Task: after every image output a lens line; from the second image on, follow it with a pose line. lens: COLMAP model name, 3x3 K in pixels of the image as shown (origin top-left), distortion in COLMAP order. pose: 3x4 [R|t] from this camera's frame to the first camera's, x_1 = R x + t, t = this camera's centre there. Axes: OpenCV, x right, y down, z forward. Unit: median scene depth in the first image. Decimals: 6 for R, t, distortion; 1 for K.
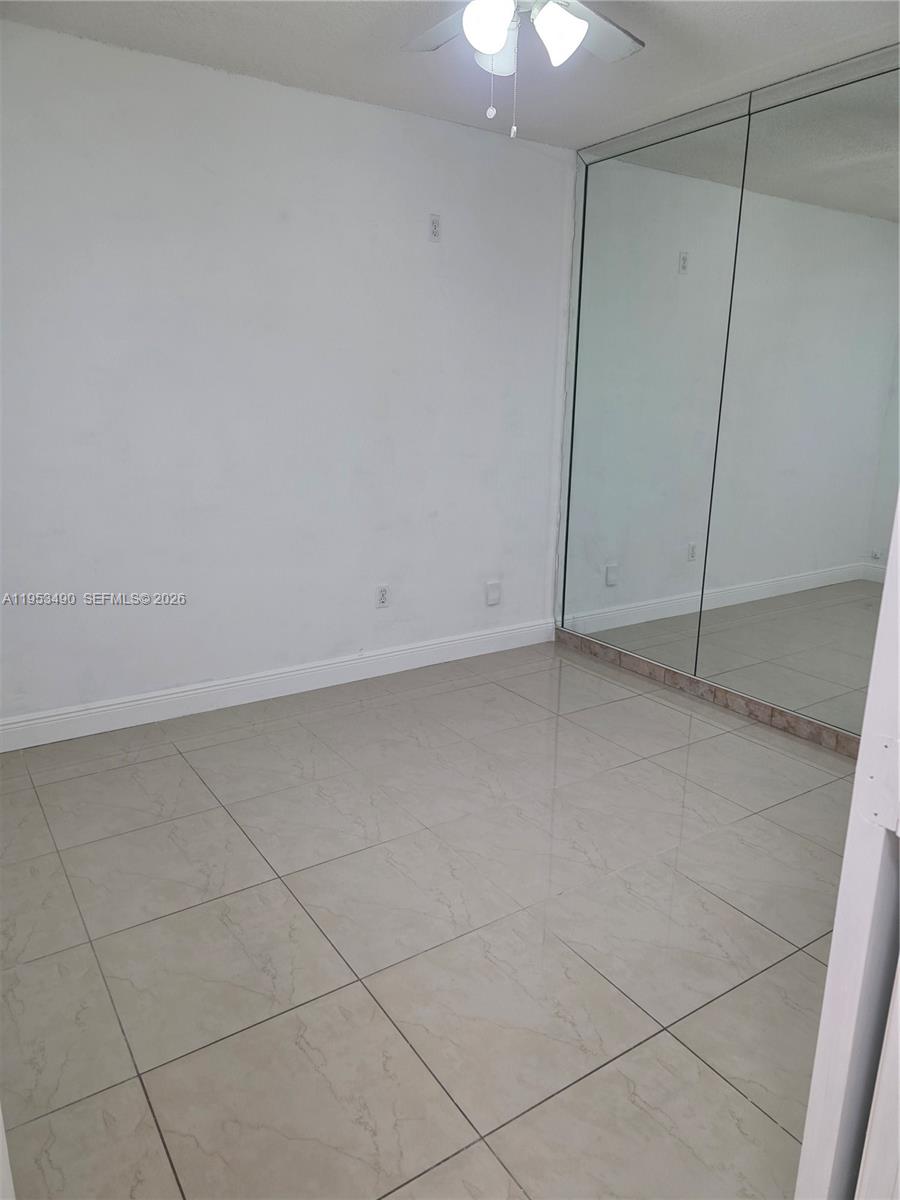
lens RADIAL K [[803.6, 0, 456.5], [0, 803.6, 595.8], [0, 0, 1]] dist [0.067430, -0.061539]
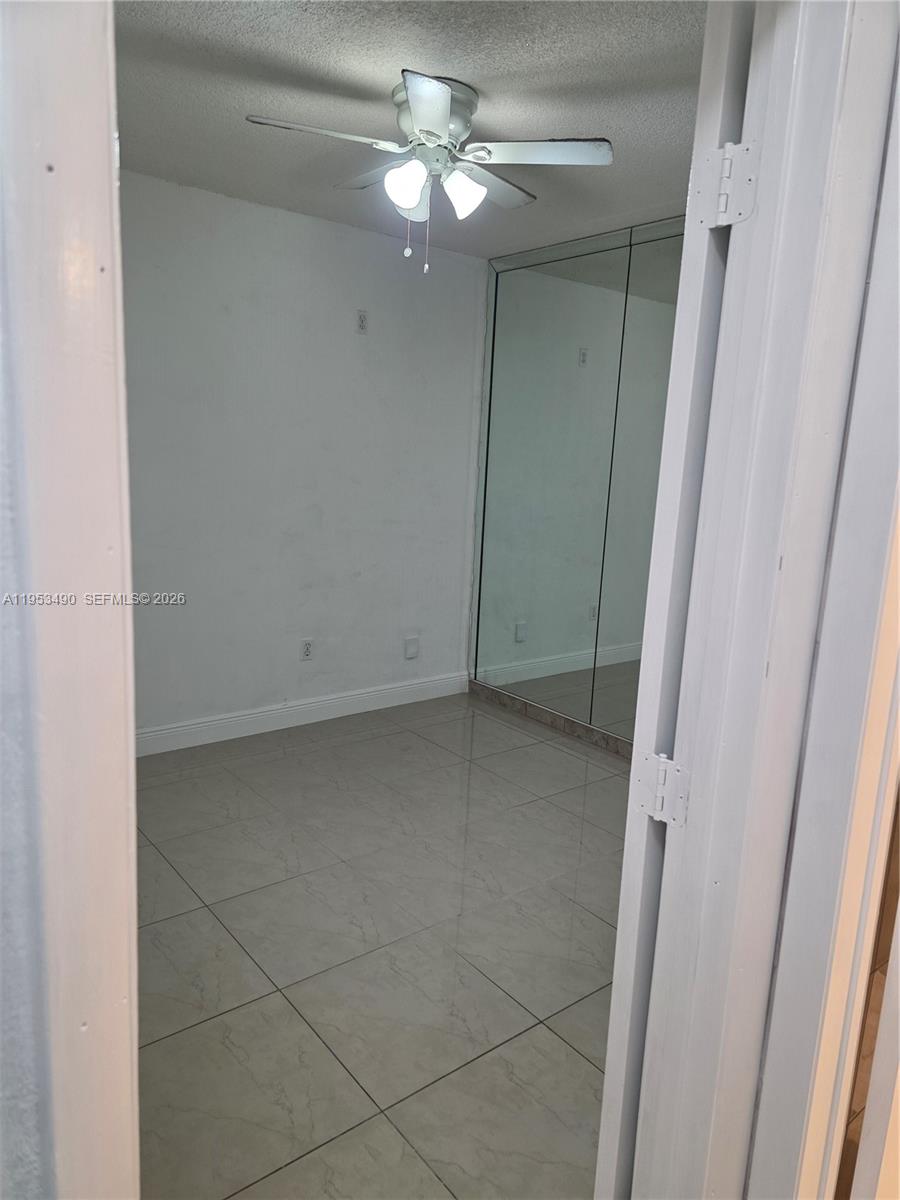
lens RADIAL K [[803.6, 0, 451.4], [0, 803.6, 599.8], [0, 0, 1]] dist [0.067430, -0.061539]
pose [[0.996200, 0.017013, 0.085414, 0.008627], [-0.011857, 0.998097, -0.060515, -0.003590], [-0.086281, 0.059273, 0.994506, -0.115790]]
